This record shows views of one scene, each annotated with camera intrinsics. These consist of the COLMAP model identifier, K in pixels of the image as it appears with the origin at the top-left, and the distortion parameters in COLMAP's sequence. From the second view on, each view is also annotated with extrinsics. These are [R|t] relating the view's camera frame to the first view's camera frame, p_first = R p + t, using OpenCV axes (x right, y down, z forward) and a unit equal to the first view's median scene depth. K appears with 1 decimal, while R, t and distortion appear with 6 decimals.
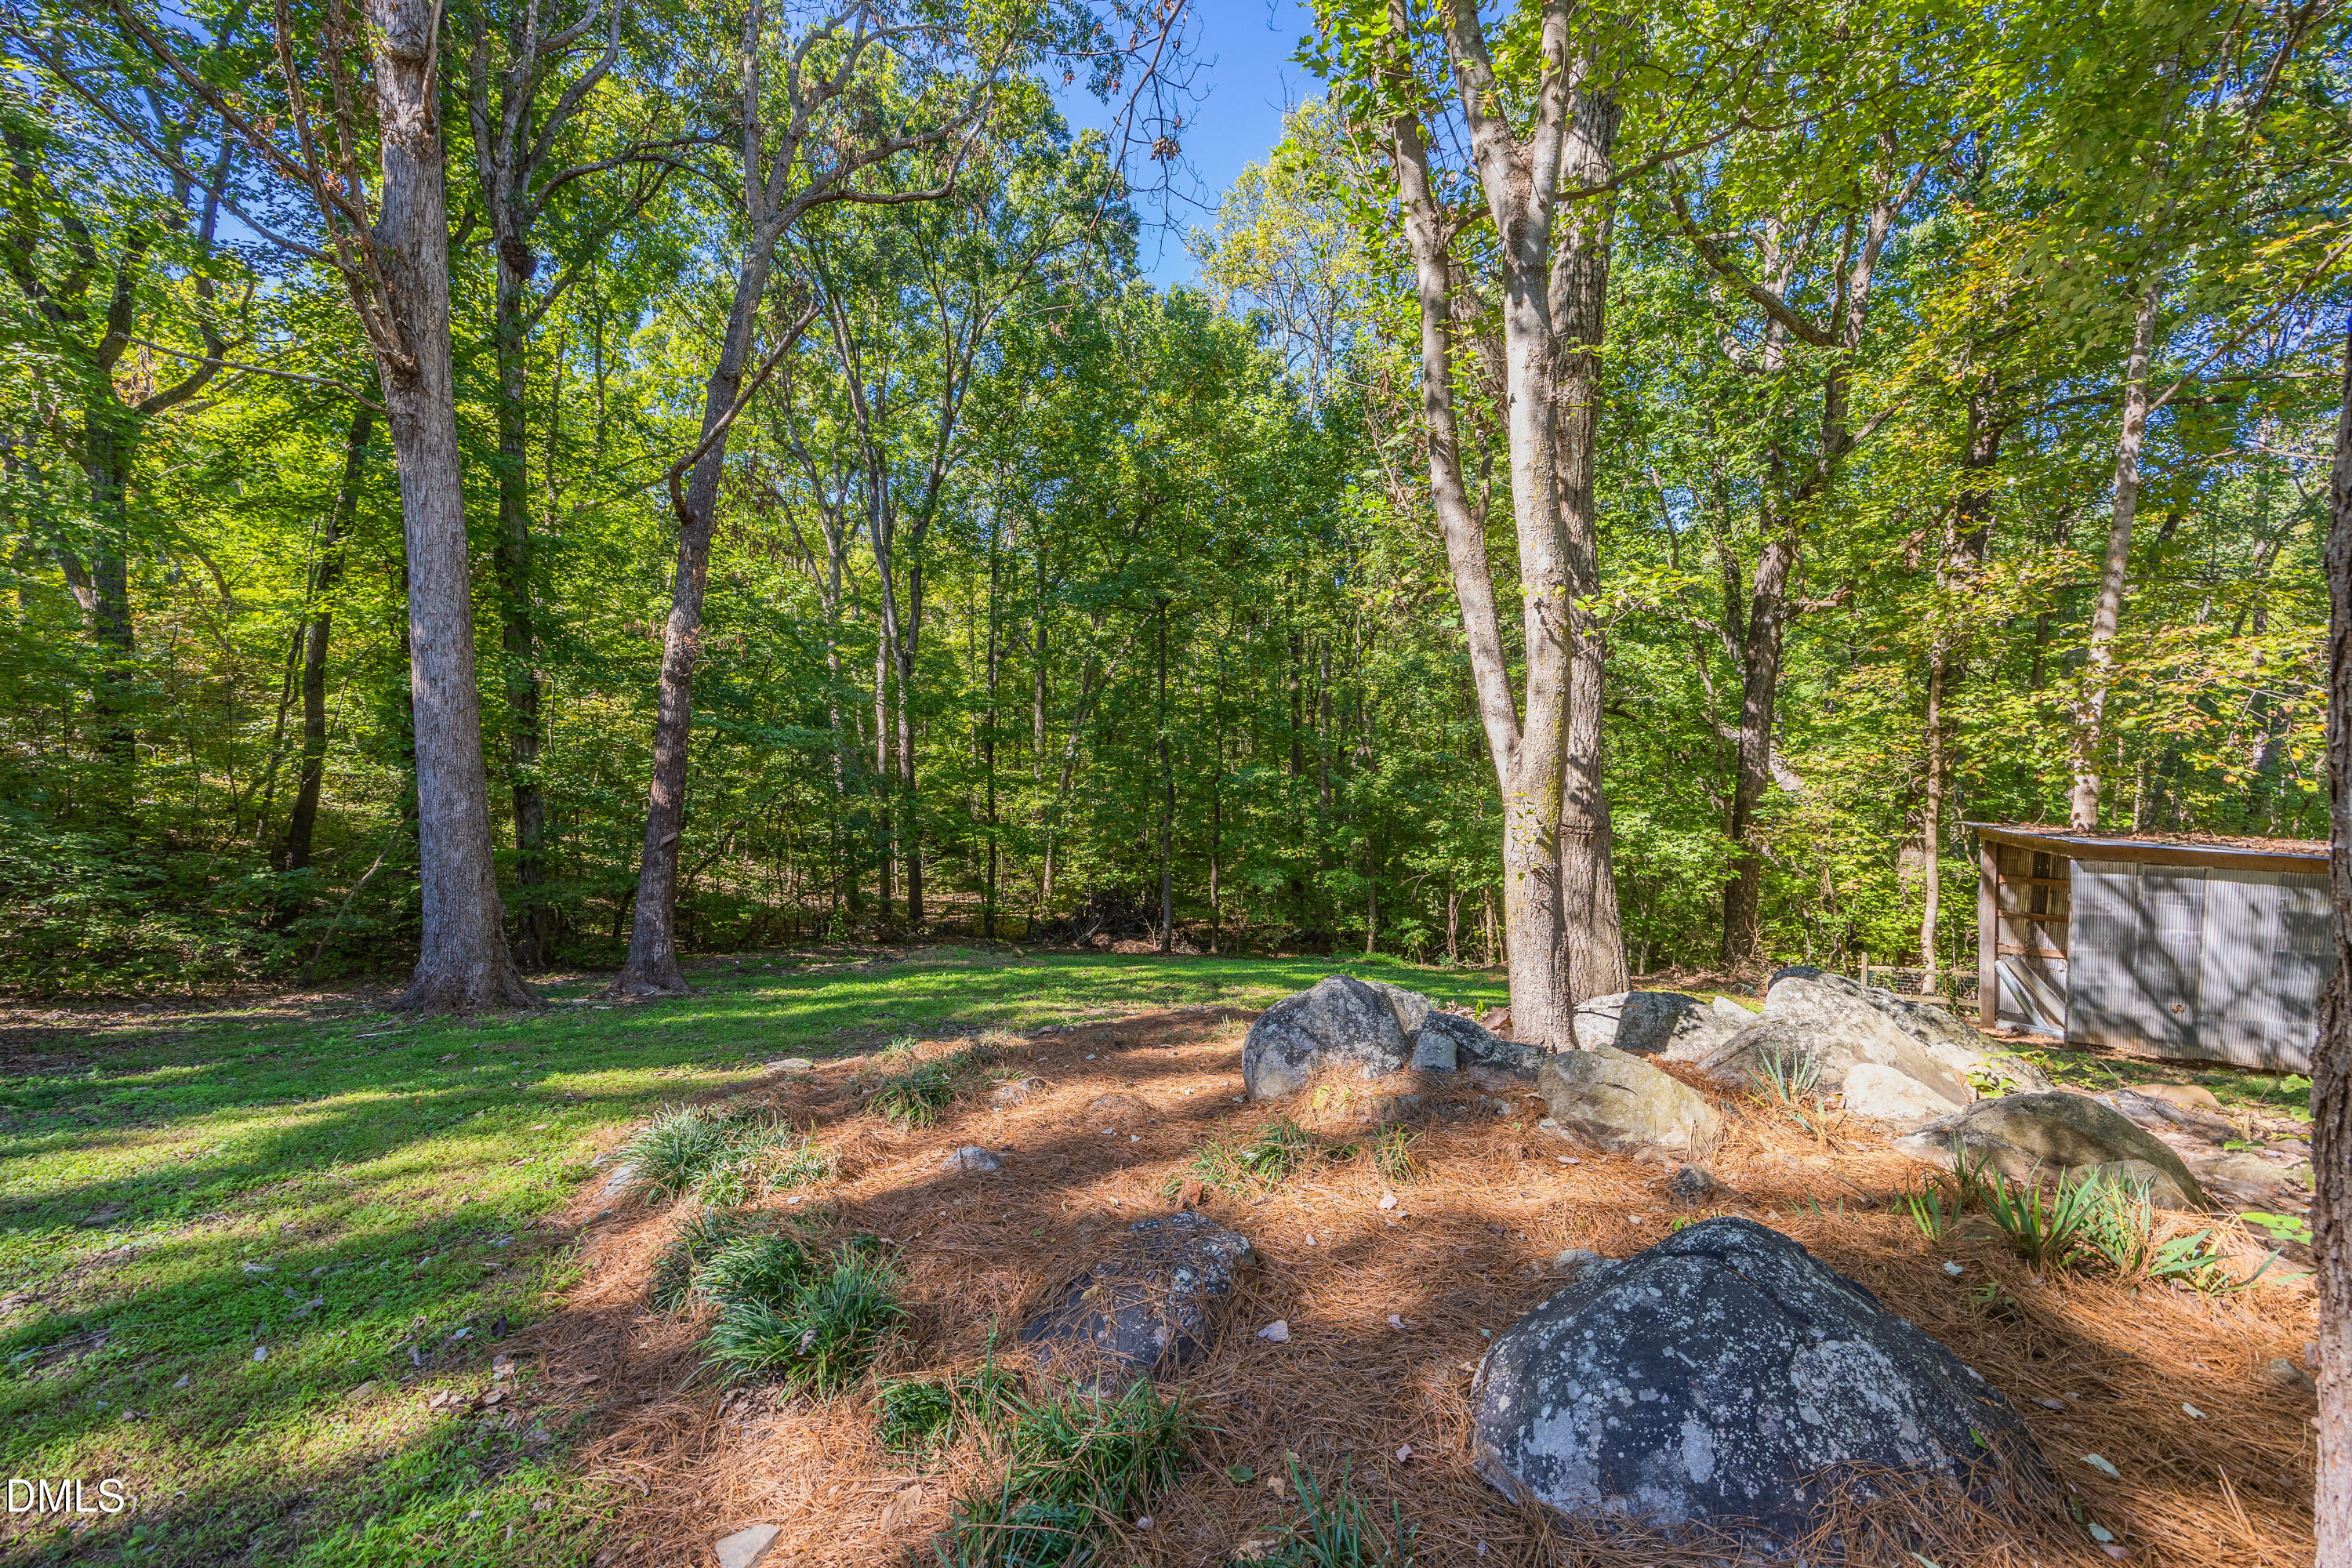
lens RADIAL K [[897.1, 0, 1176.0], [0, 897.1, 784.0], [0, 0, 1]] dist [-0.001278, -0.000119]
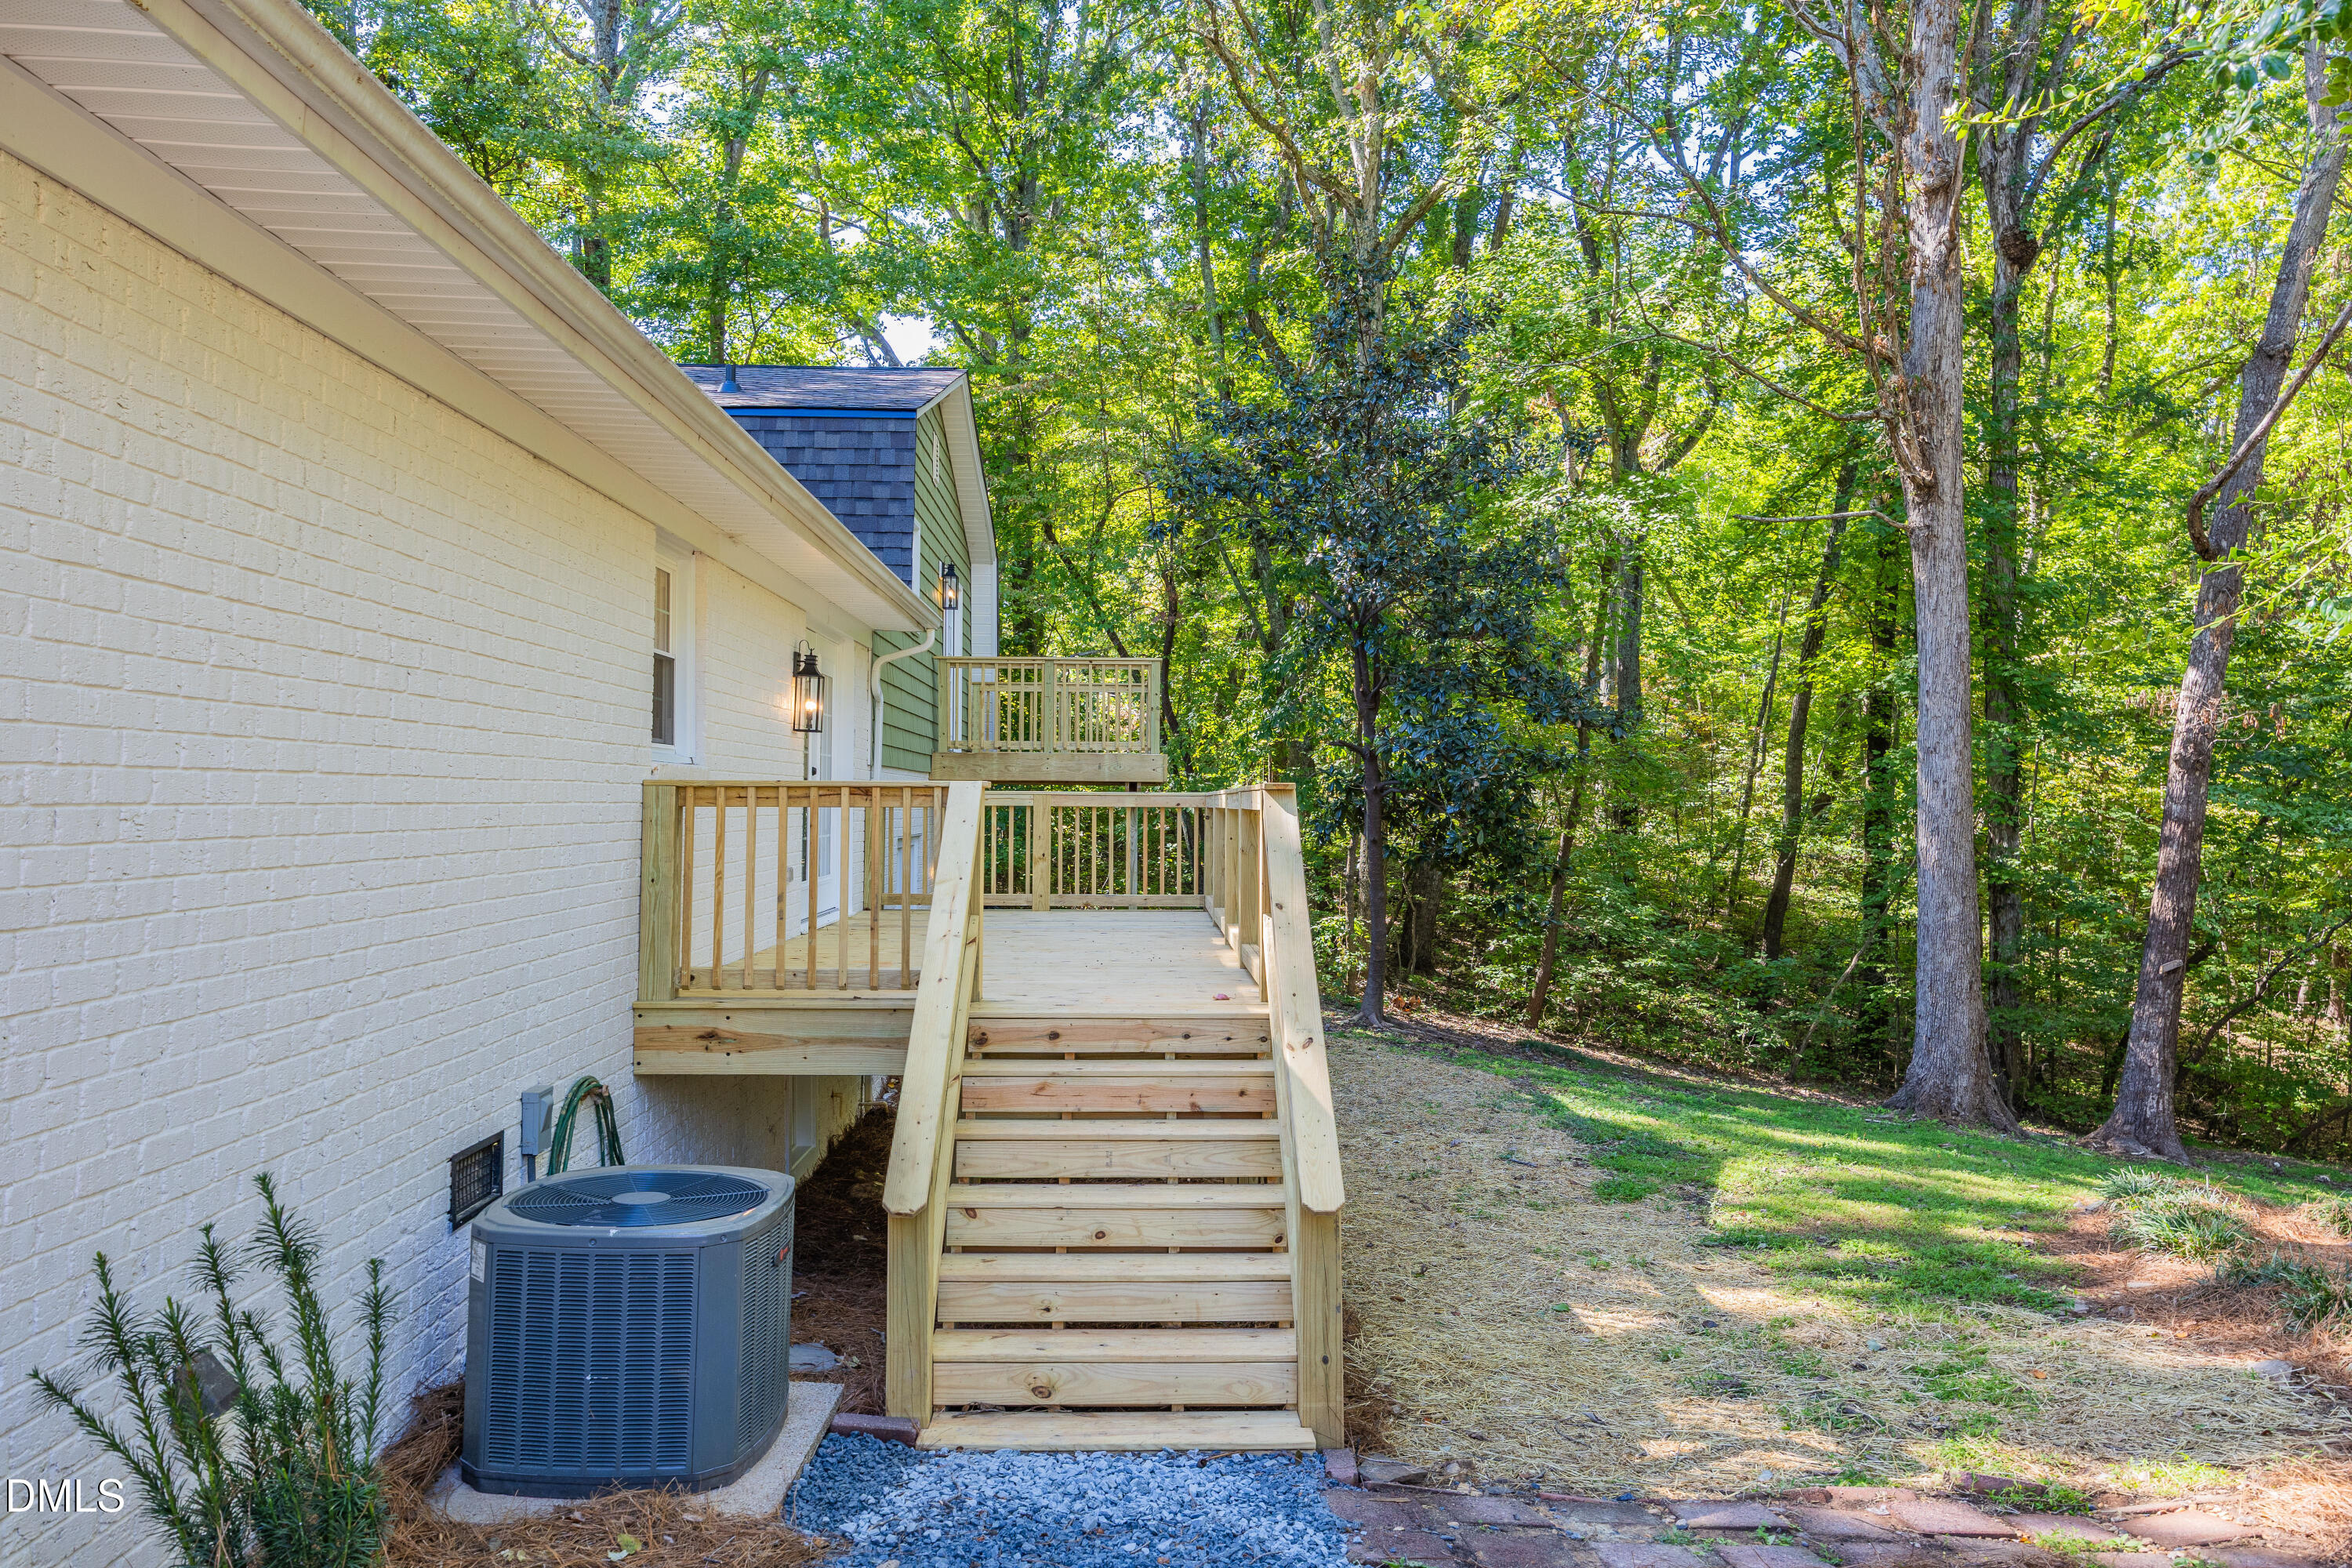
lens RADIAL K [[1647.9, 0, 1176.0], [0, 1647.9, 784.0], [0, 0, 1]] dist [-0.006225, -0.002695]
pose [[0.471646, 0.000496, -0.881788, 0.307078], [-0.047142, 0.998584, -0.024653, -0.021606], [0.880527, 0.053197, 0.471001, -0.480598]]
